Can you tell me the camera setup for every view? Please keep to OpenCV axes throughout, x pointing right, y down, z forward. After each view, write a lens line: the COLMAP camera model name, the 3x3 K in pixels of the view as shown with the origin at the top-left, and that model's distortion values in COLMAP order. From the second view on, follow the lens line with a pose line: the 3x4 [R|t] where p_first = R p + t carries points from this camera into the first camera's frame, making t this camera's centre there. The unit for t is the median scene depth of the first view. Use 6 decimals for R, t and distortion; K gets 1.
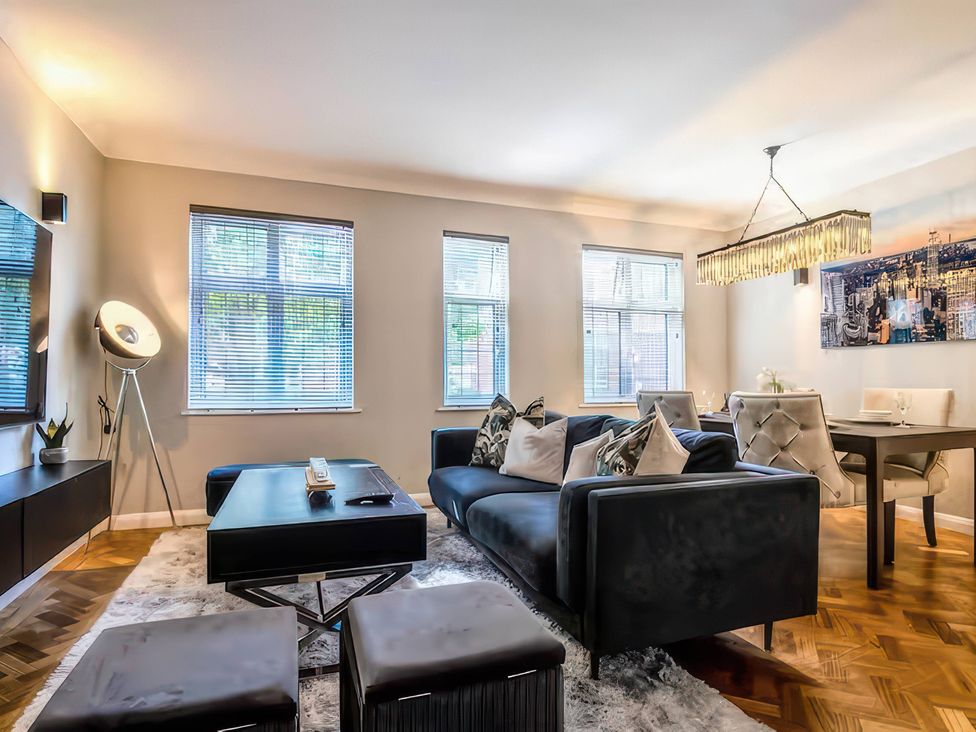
lens RADIAL K [[514.6, 0, 482.6], [0, 514.6, 368.2], [0, 0, 1]] dist [-0.002114, -0.007024]
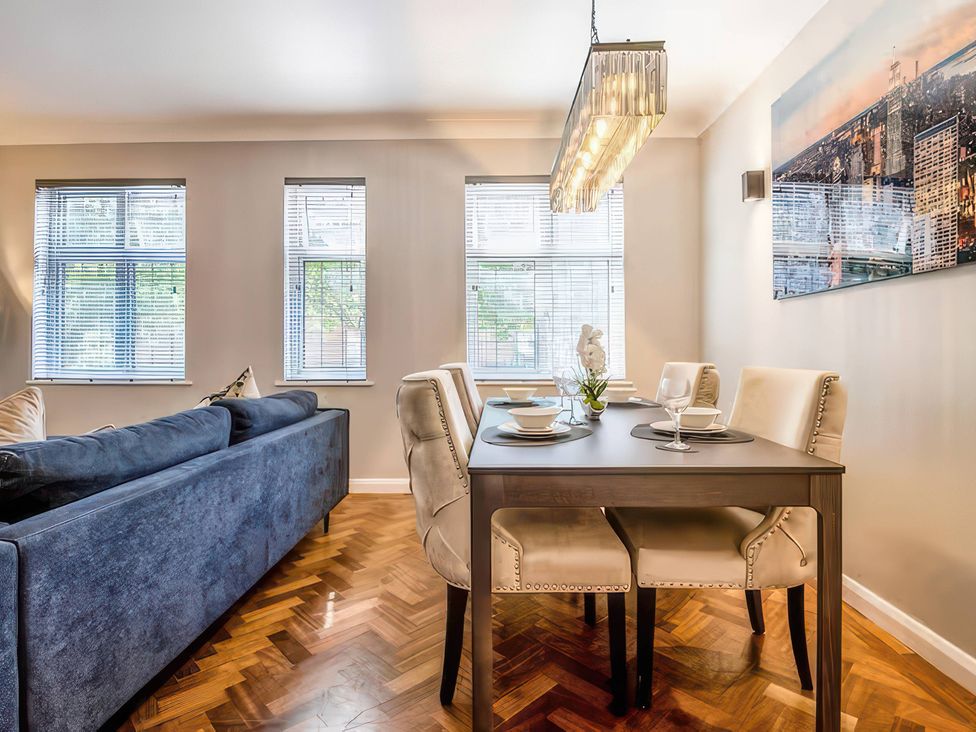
lens RADIAL K [[514.6, 0, 501.4], [0, 514.6, 351.2], [0, 0, 1]] dist [-0.002114, -0.007024]
pose [[0.940052, -0.000042, -0.341031, 0.783944], [0.006357, 0.999828, 0.017399, 0.016556], [0.340972, -0.018524, 0.939891, 0.423916]]
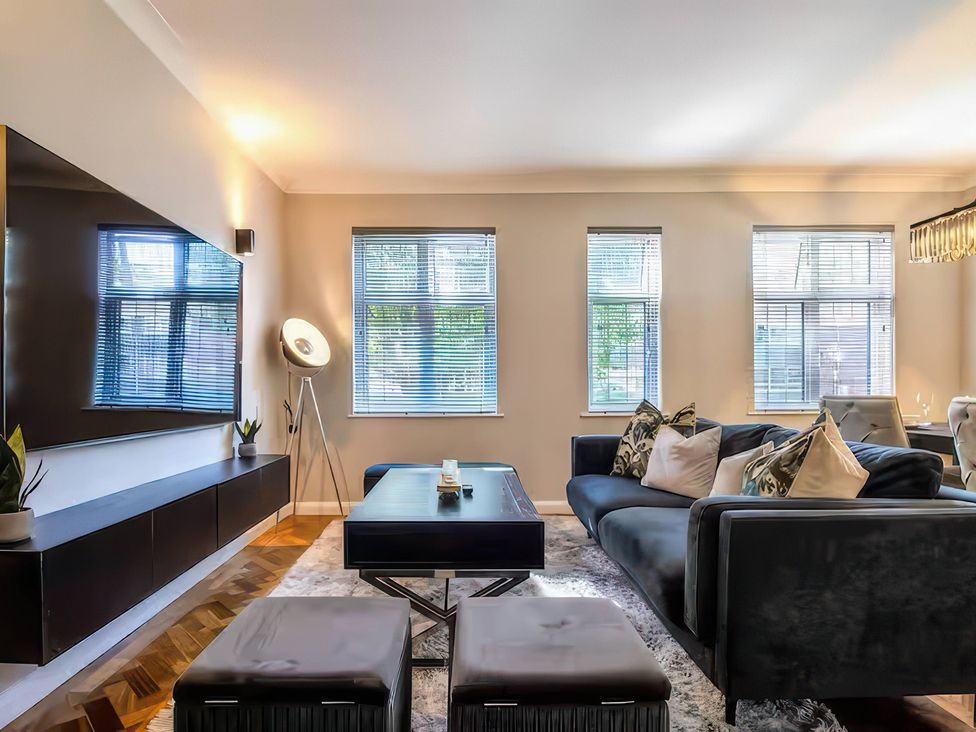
lens RADIAL K [[520.7, 0, 465.4], [0, 520.7, 389.6], [0, 0, 1]] dist [-0.001012, -0.009746]
pose [[0.944910, -0.004002, -0.327307, 0.033402], [0.014598, 0.999446, 0.029922, 0.000138], [0.327005, -0.033052, 0.944444, 0.012712]]
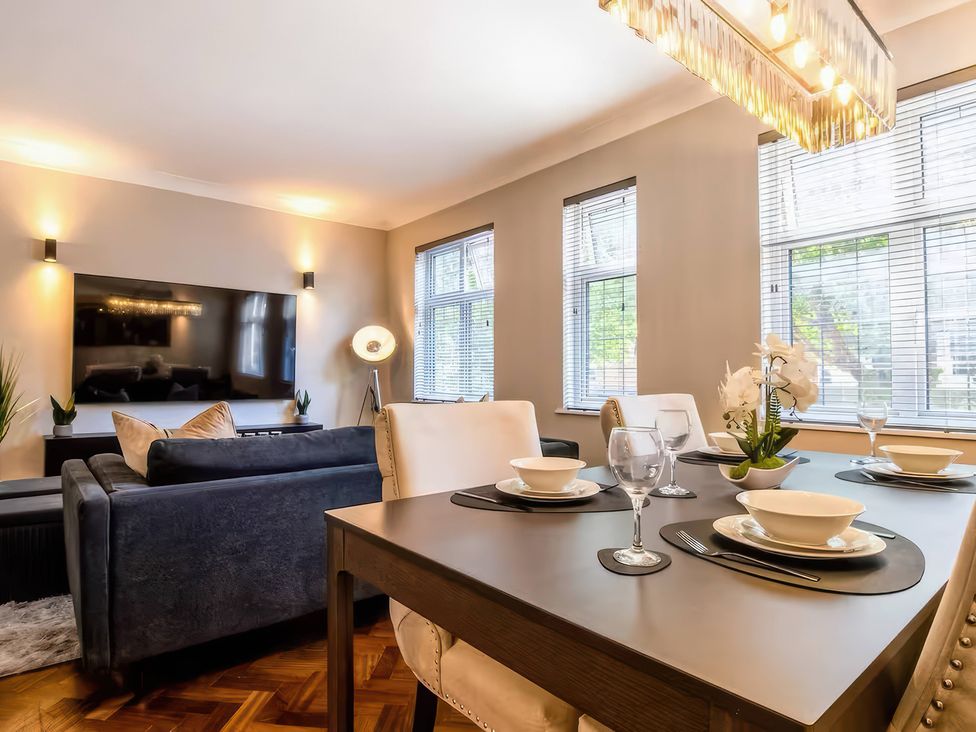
lens RADIAL K [[557.8, 0, 479.3], [0, 557.8, 368.3], [0, 0, 1]] dist [-0.022964, -0.002155]
pose [[0.334280, -0.018325, -0.942296, 1.022543], [0.017802, 0.999755, -0.013127, 0.026319], [0.942306, -0.012387, 0.334524, 0.781252]]
